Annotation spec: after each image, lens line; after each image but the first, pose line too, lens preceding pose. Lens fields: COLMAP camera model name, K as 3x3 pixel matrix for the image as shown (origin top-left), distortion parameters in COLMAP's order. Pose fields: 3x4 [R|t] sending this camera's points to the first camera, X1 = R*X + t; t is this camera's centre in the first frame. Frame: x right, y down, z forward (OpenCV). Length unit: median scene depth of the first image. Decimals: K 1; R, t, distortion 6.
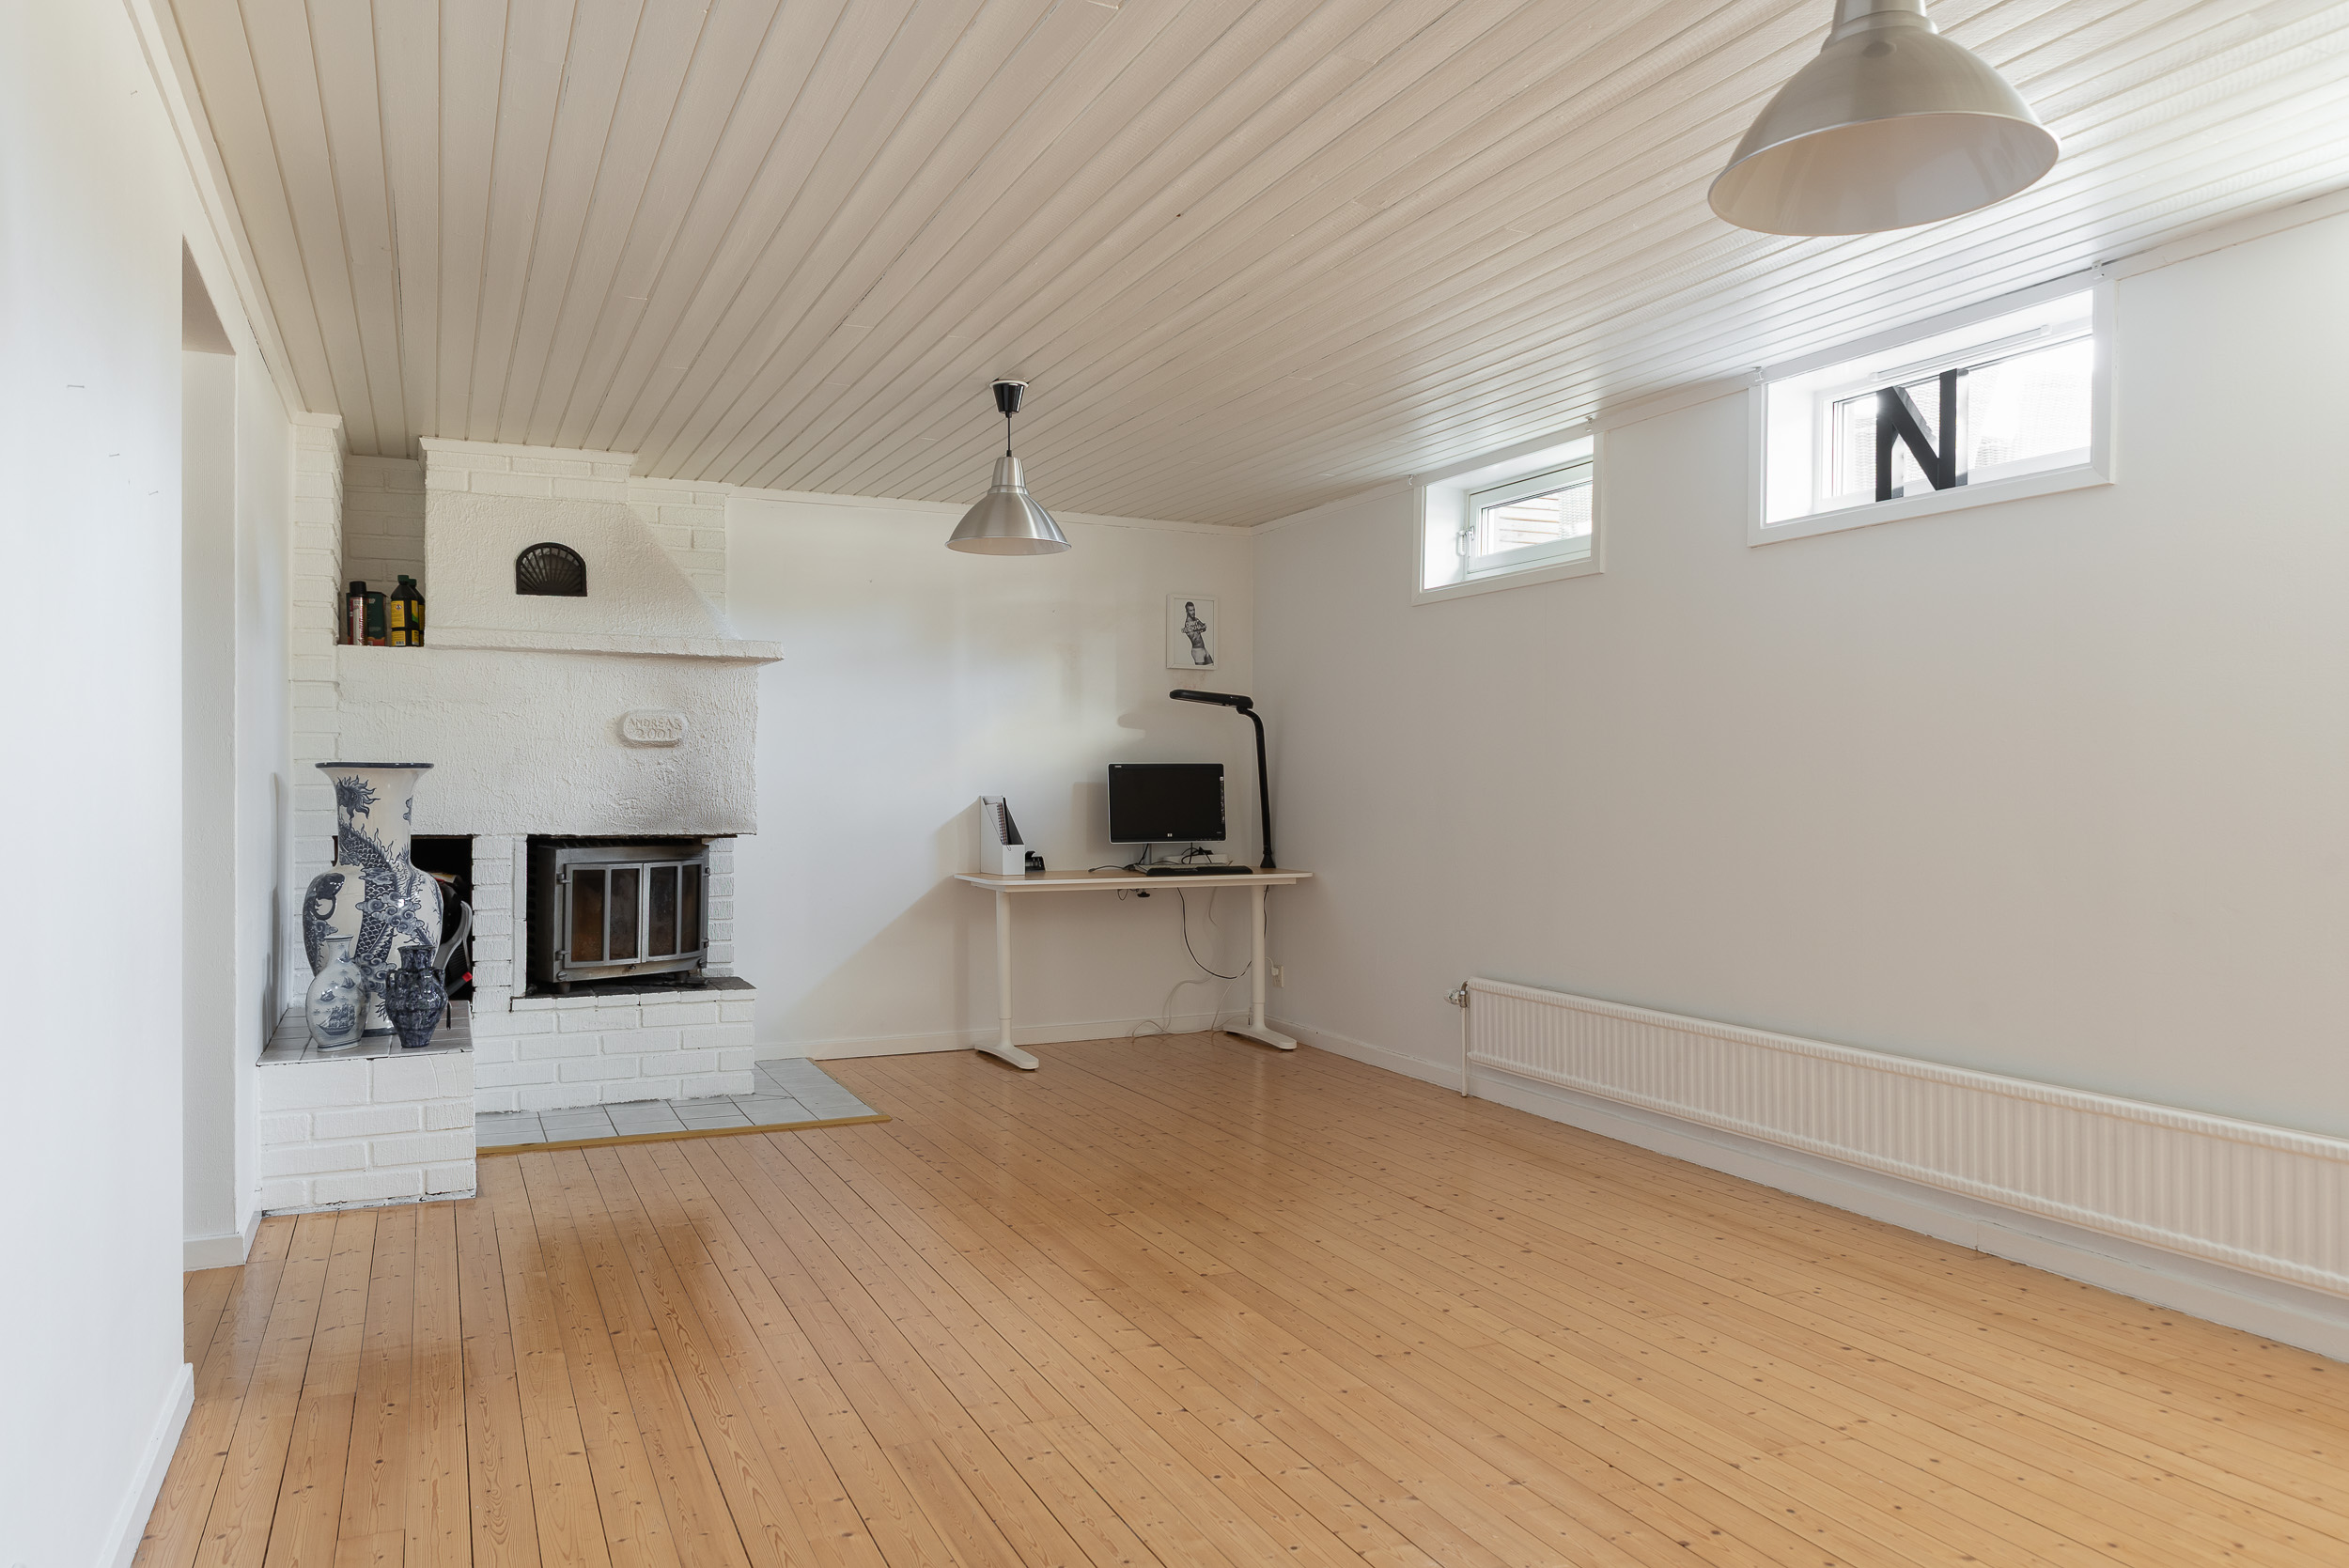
lens RADIAL K [[1609.5, 0, 1174.5], [0, 1609.5, 784.0], [0, 0, 1]] dist [-0.004189, -0.000844]
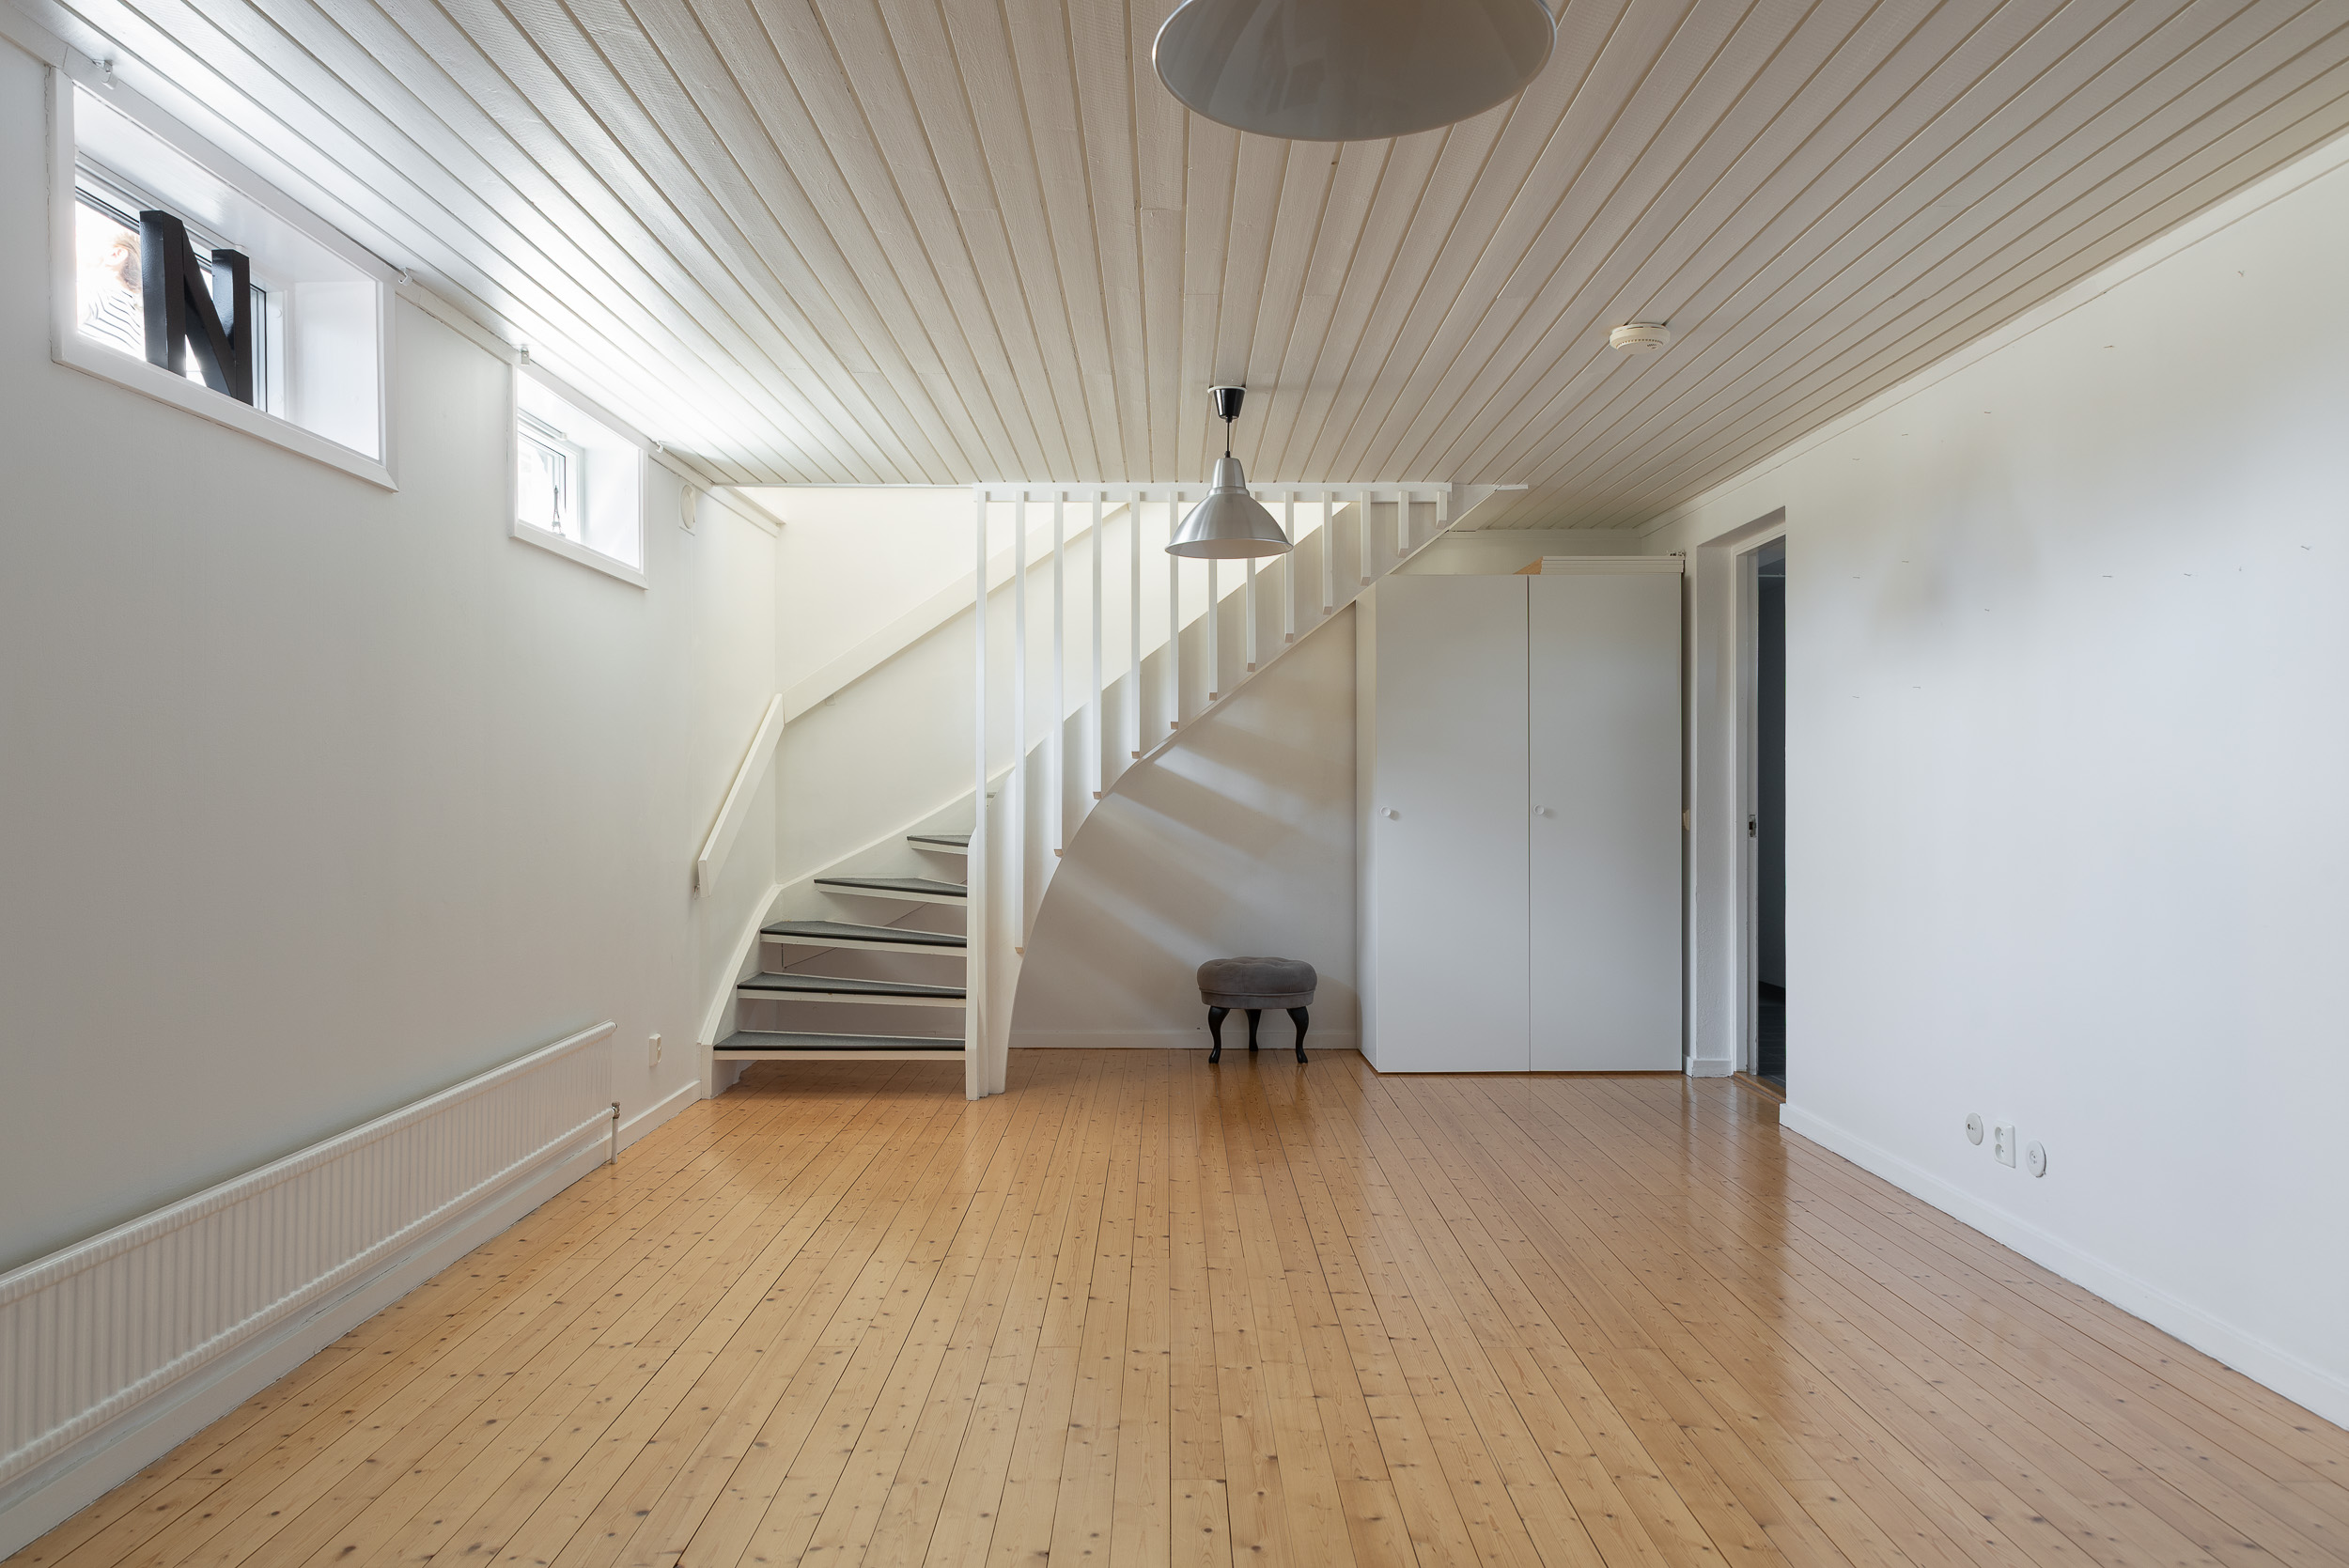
lens RADIAL K [[1609.5, 0, 1174.5], [0, 1609.5, 784.0], [0, 0, 1]] dist [-0.004189, -0.000844]
pose [[-0.910185, -0.007374, 0.414136, -0.260993], [-0.008526, 0.999963, -0.000933, -0.007519], [-0.414113, -0.004380, -0.910215, 1.670990]]
